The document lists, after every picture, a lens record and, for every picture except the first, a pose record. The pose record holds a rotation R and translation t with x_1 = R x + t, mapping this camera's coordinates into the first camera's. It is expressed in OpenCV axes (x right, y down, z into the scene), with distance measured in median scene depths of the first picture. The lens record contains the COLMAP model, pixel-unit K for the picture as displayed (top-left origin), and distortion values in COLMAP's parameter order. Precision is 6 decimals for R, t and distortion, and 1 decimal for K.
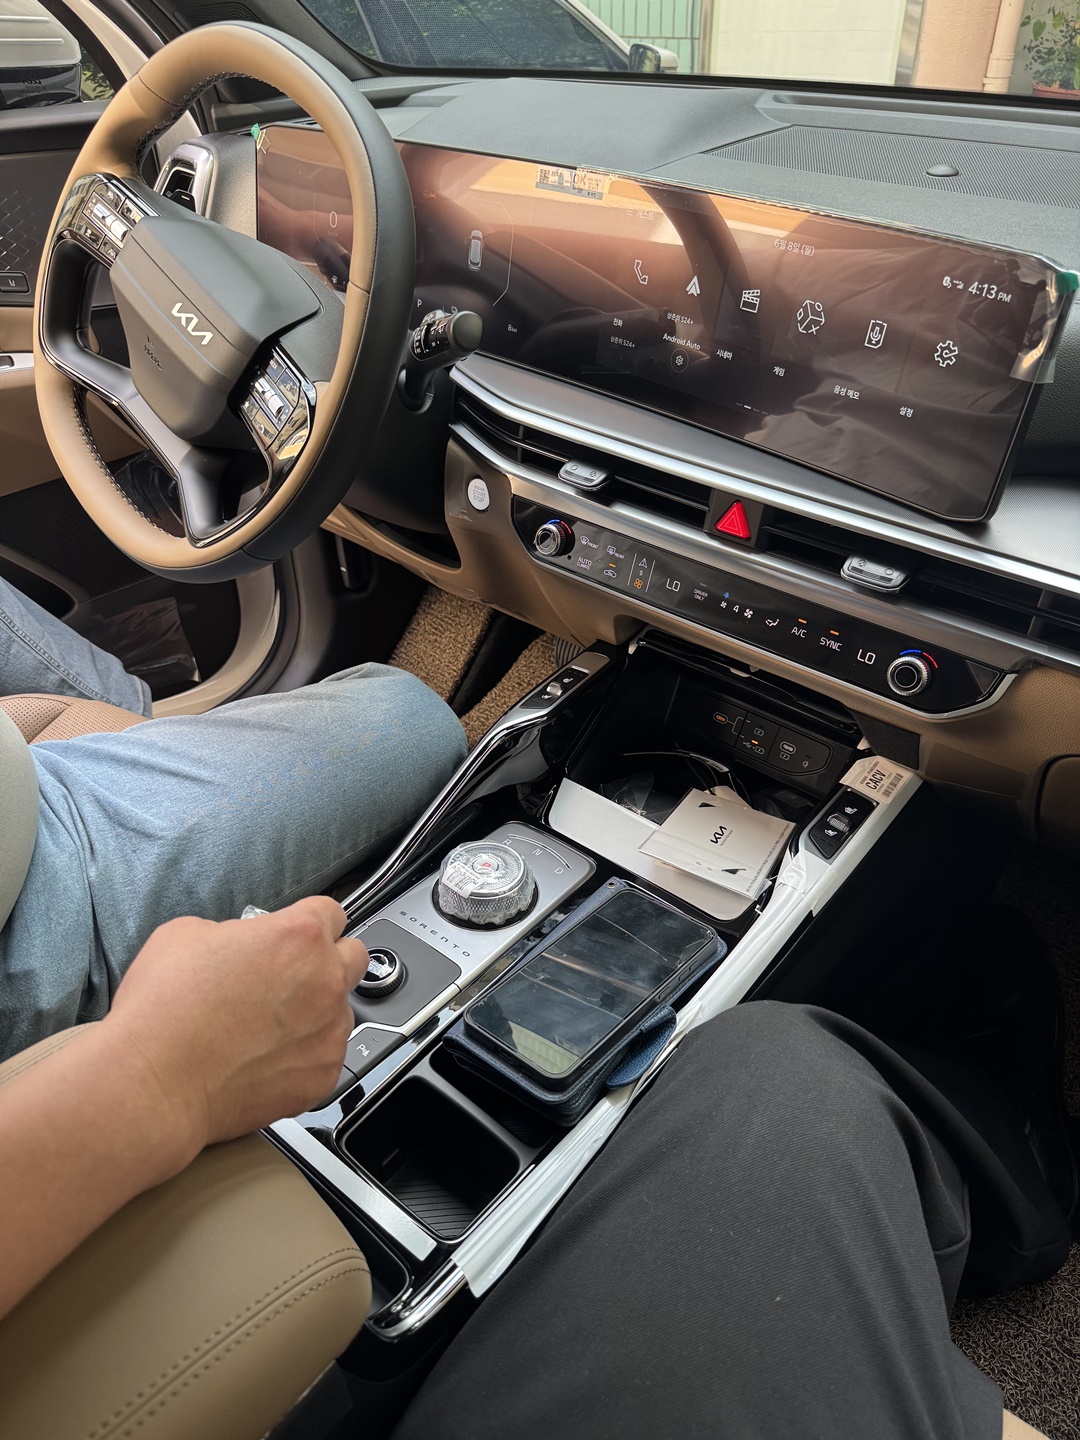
lens RADIAL K [[1087.8, 0, 538.5], [0, 1087.8, 687.6], [0, 0, 1]] dist [0.248224, -0.250545]
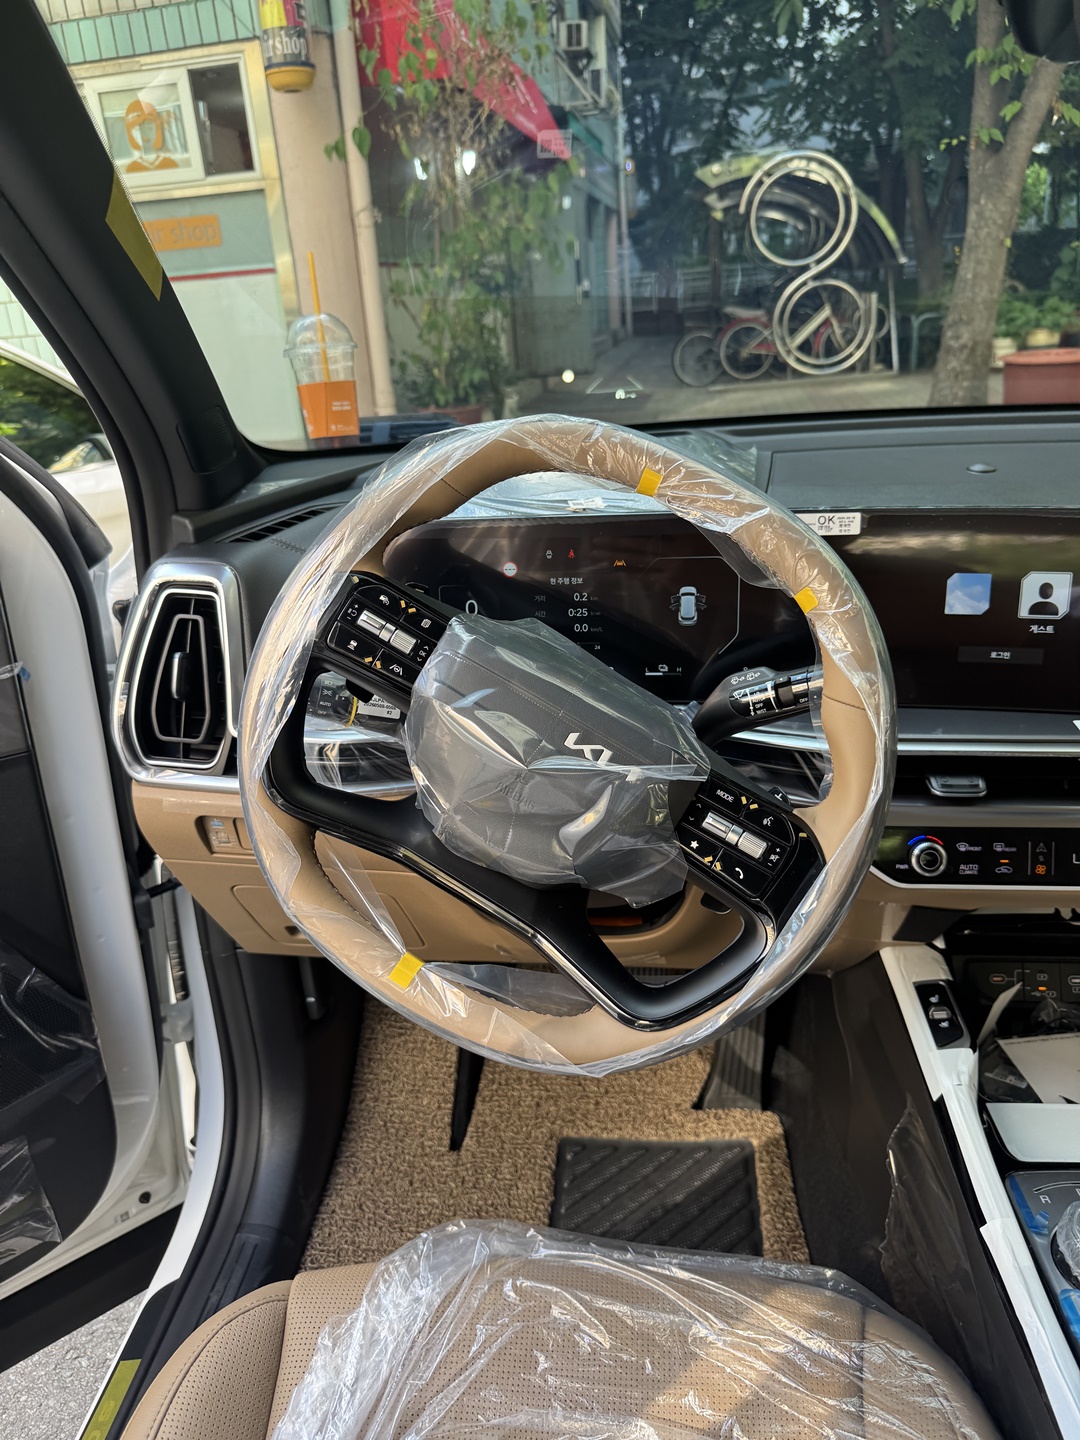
lens RADIAL K [[1070.5, 0, 570.3], [0, 1070.5, 690.7], [0, 0, 1]] dist [0.155577, -0.240369]
pose [[0.813839, -0.250015, 0.524556, -0.742366], [0.365434, 0.922066, -0.127487, -0.279644], [-0.451801, 0.295444, 0.841777, 0.337345]]
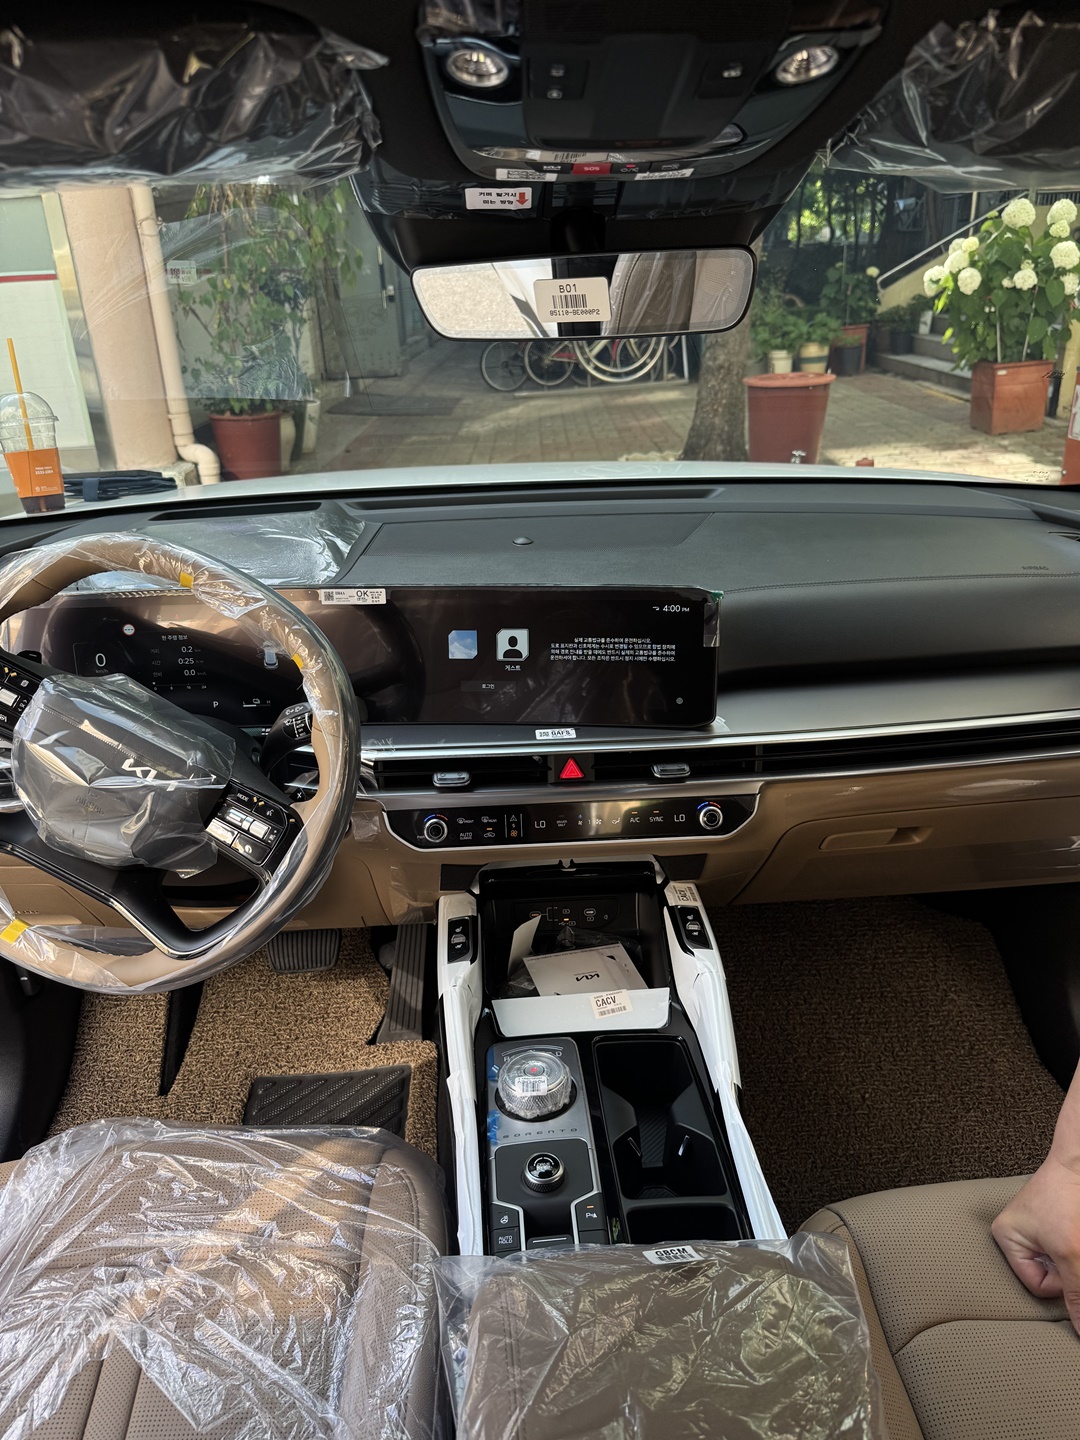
lens RADIAL K [[1070.5, 0, 570.3], [0, 1070.5, 690.7], [0, 0, 1]] dist [0.155577, -0.240369]
pose [[0.726063, -0.280833, 0.627667, -0.697166], [0.408745, 0.910292, -0.065536, -0.147145], [-0.552955, 0.304139, 0.775719, -0.175899]]
